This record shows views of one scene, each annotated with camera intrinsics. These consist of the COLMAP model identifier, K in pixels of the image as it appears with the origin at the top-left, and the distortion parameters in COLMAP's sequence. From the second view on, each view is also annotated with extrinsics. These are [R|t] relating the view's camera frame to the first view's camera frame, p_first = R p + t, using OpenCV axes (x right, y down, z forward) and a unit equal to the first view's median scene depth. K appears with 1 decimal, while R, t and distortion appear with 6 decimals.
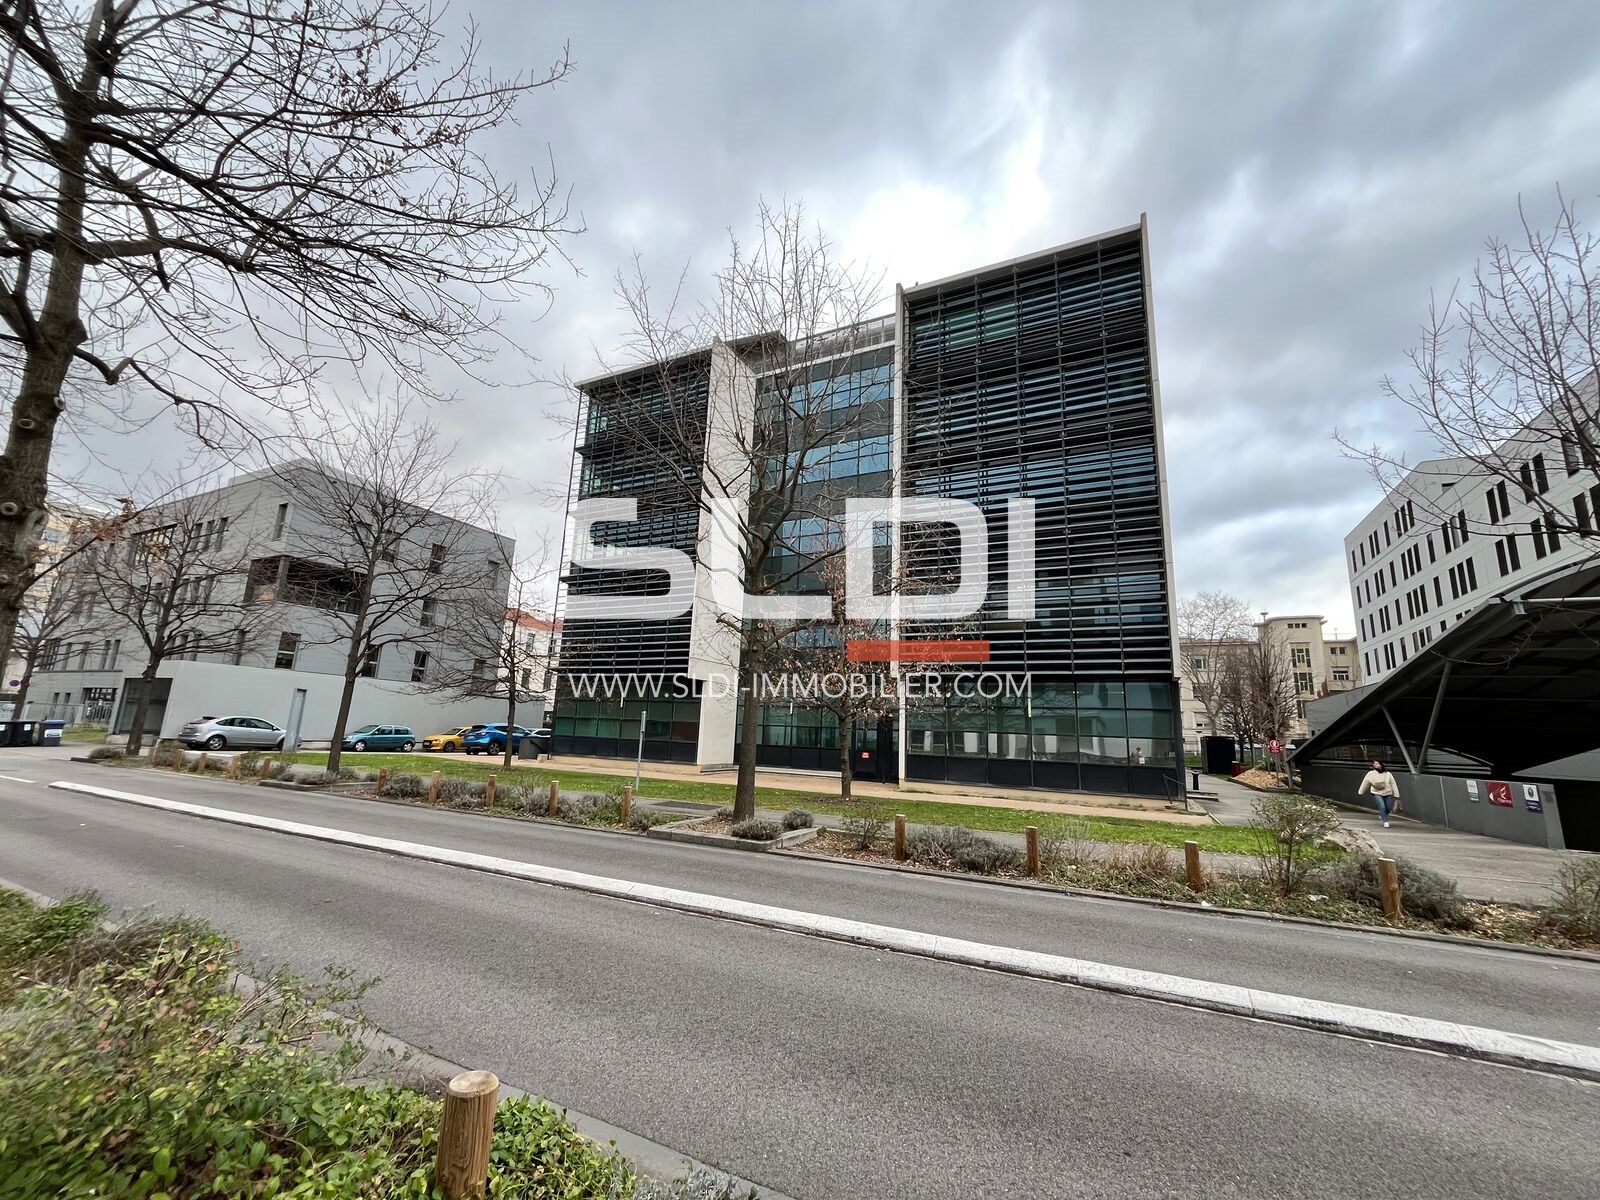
lens RADIAL K [[647.1, 0, 790.8], [0, 647.1, 607.1], [0, 0, 1]] dist [-0.003214, 0.000032]
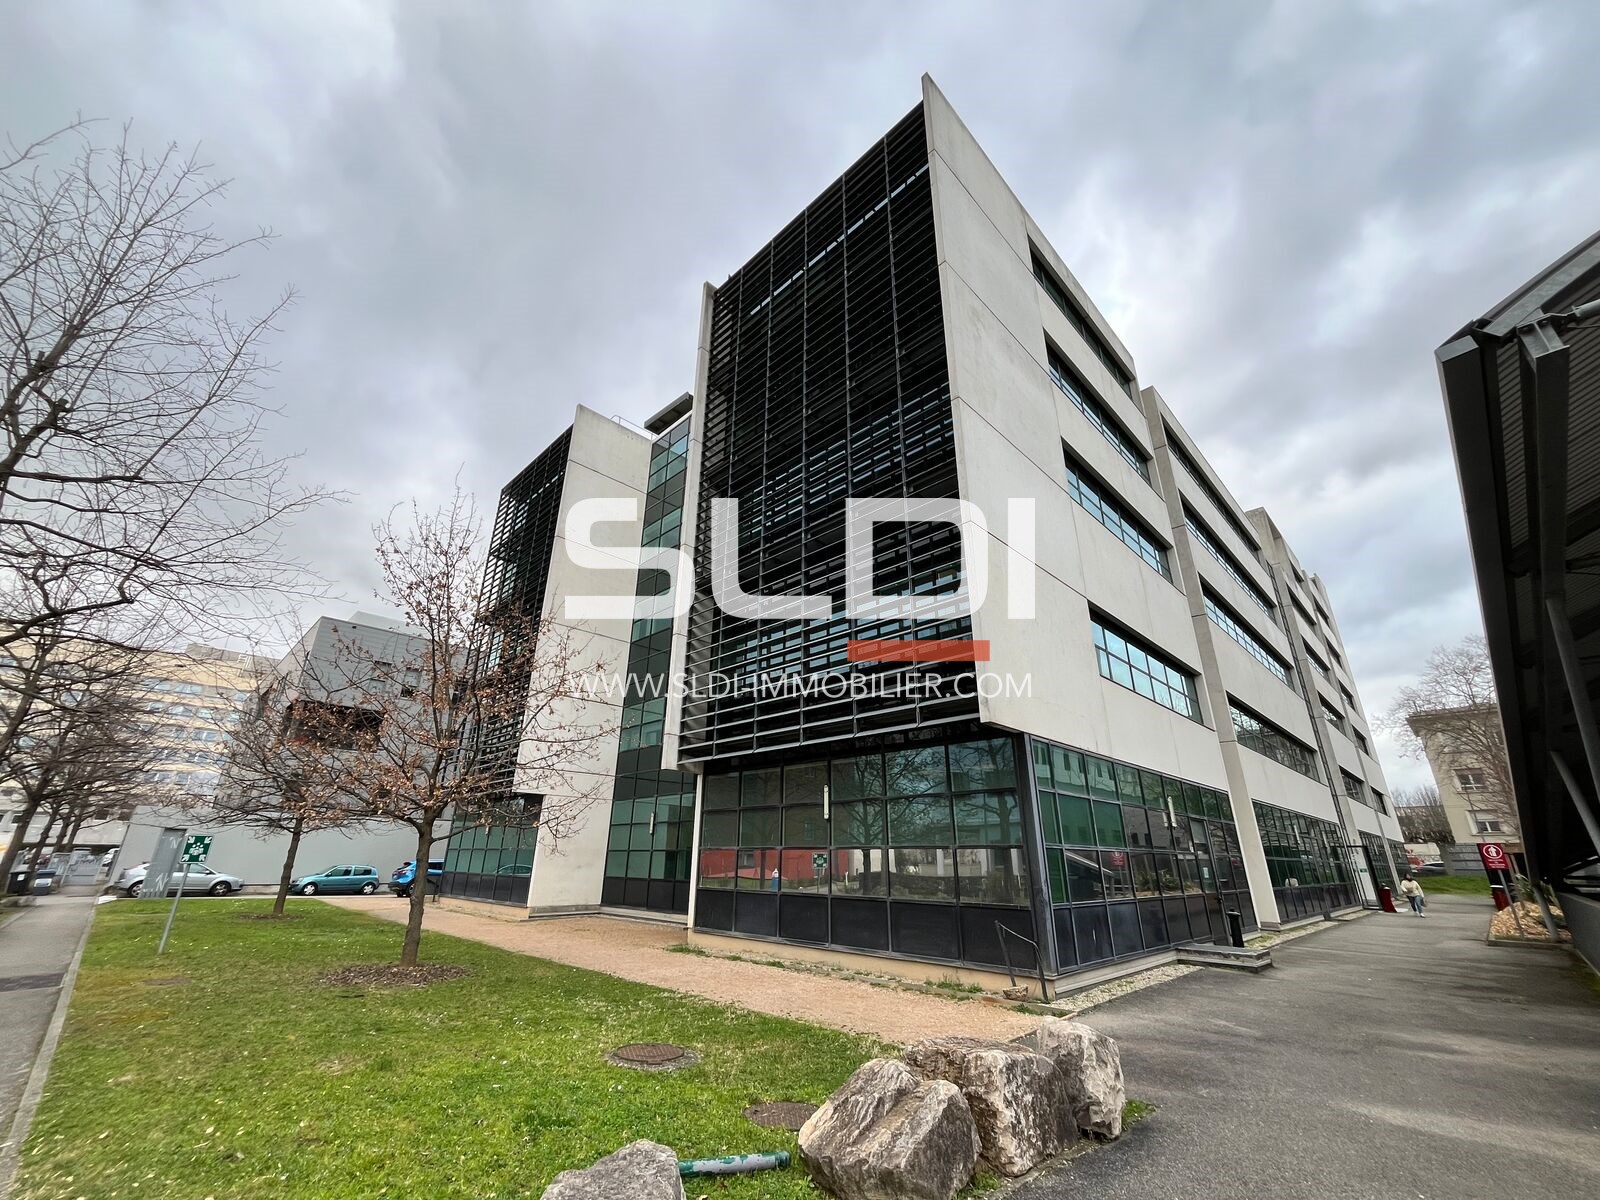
lens RADIAL K [[647.1, 0, 790.8], [0, 647.1, 607.1], [0, 0, 1]] dist [-0.003214, 0.000032]
pose [[0.949140, -0.142987, -0.280514, 0.432763], [0.088365, 0.976098, -0.198558, 0.076296], [0.302201, 0.163671, 0.939088, 0.316549]]
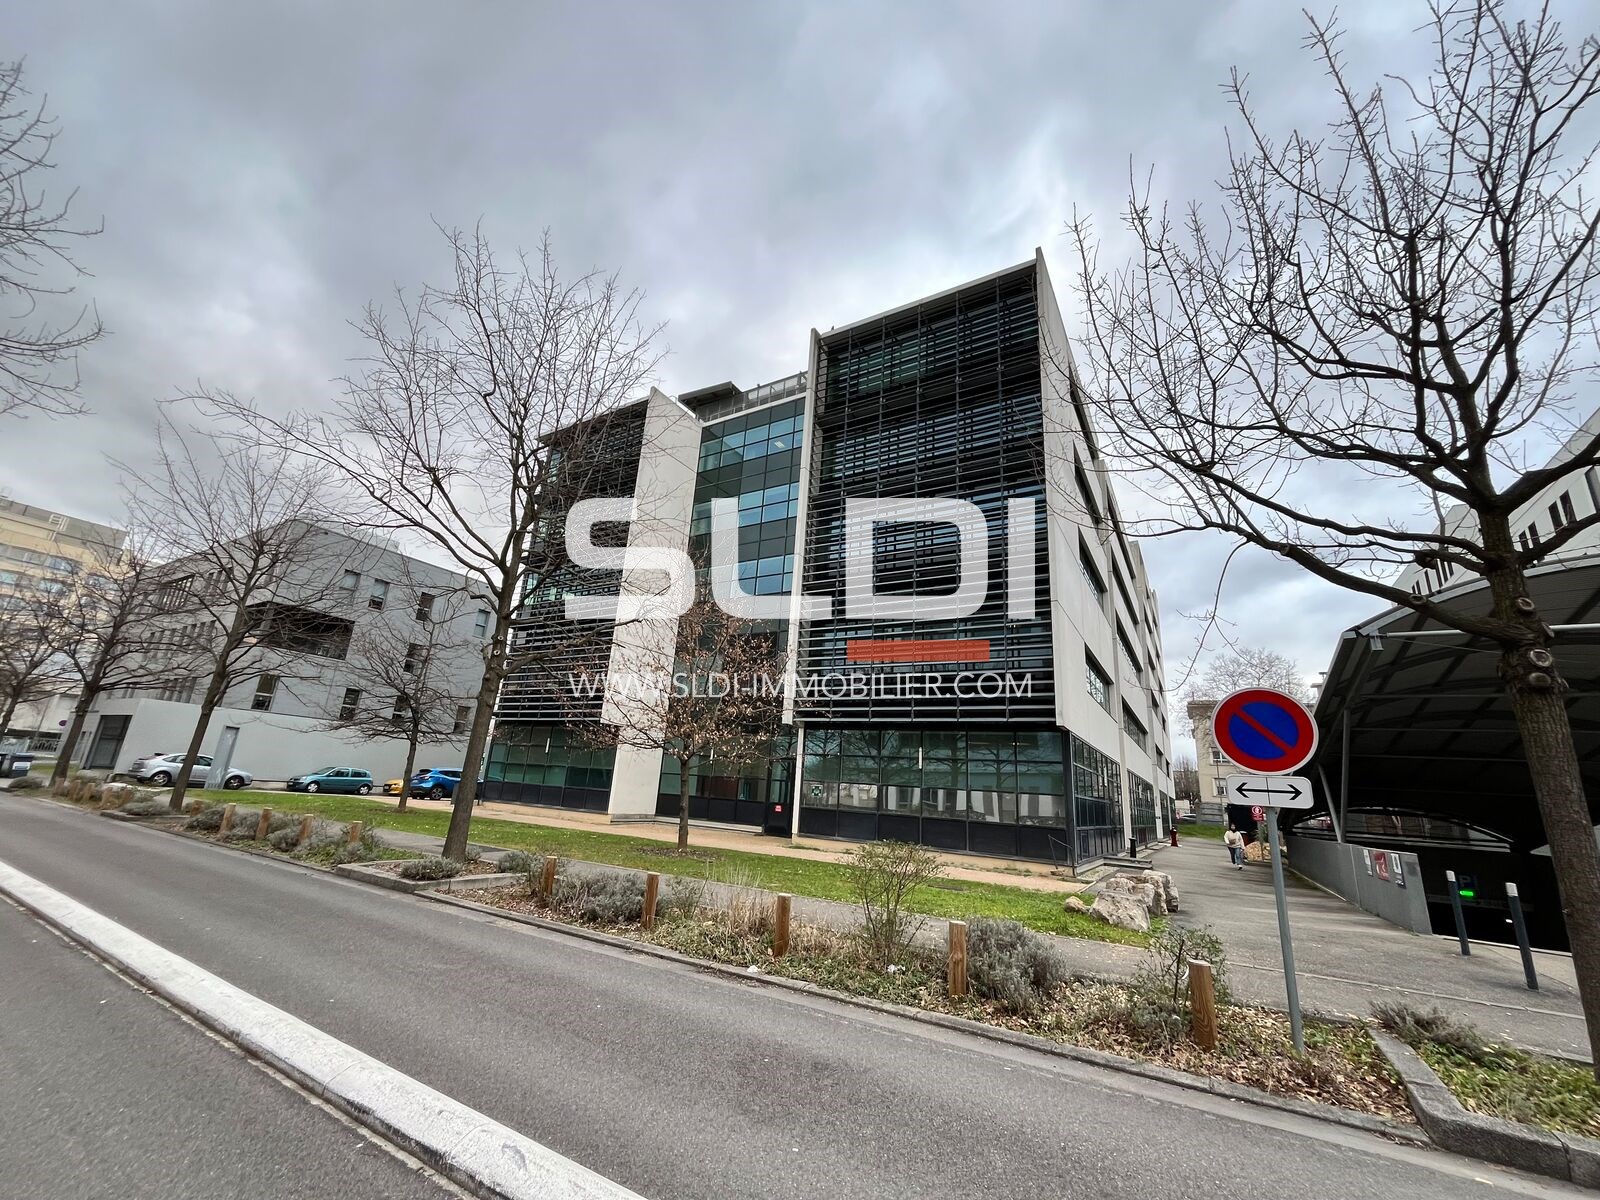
lens RADIAL K [[647.1, 0, 790.8], [0, 647.1, 607.1], [0, 0, 1]] dist [-0.003214, 0.000032]
pose [[0.996552, 0.002333, -0.082943, 0.211238], [-0.009628, 0.996104, -0.087661, 0.018511], [0.082416, 0.088157, 0.992691, 0.037111]]
